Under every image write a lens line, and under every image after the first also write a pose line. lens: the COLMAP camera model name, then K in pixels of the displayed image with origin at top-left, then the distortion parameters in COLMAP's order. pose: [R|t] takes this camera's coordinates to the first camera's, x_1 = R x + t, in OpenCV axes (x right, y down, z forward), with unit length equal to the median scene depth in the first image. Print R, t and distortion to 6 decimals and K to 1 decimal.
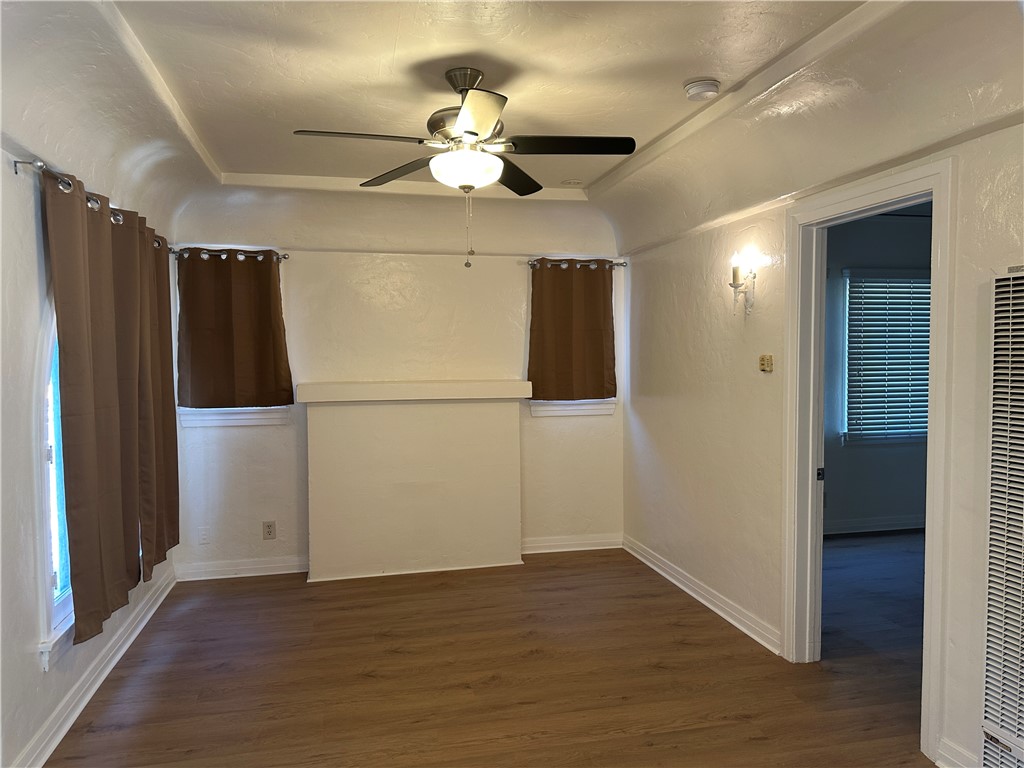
lens RADIAL K [[724.1, 0, 504.8], [0, 724.1, 391.2], [0, 0, 1]] dist [0.053496, -0.052977]
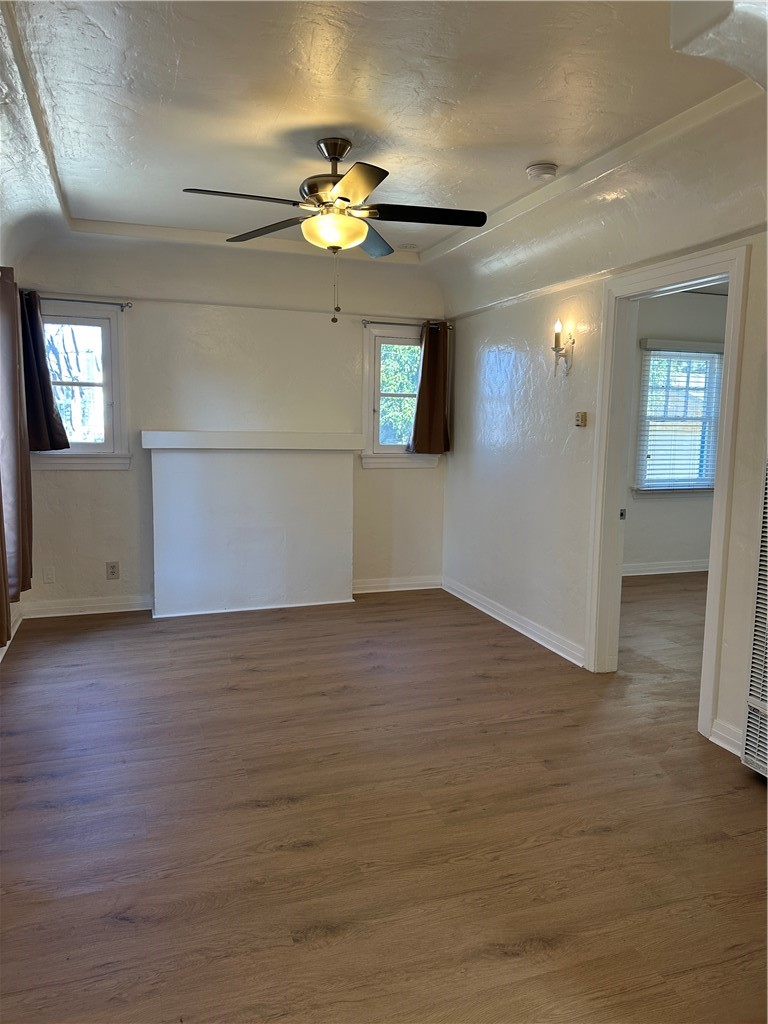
lens RADIAL K [[724.1, 0, 380.5], [0, 724.1, 506.5], [0, 0, 1]] dist [0.053496, -0.052977]
pose [[0.992399, 0.010651, 0.122599, -0.097188], [-0.018796, 0.997677, 0.065473, 0.031183], [-0.121617, -0.067279, 0.990294, -0.111594]]
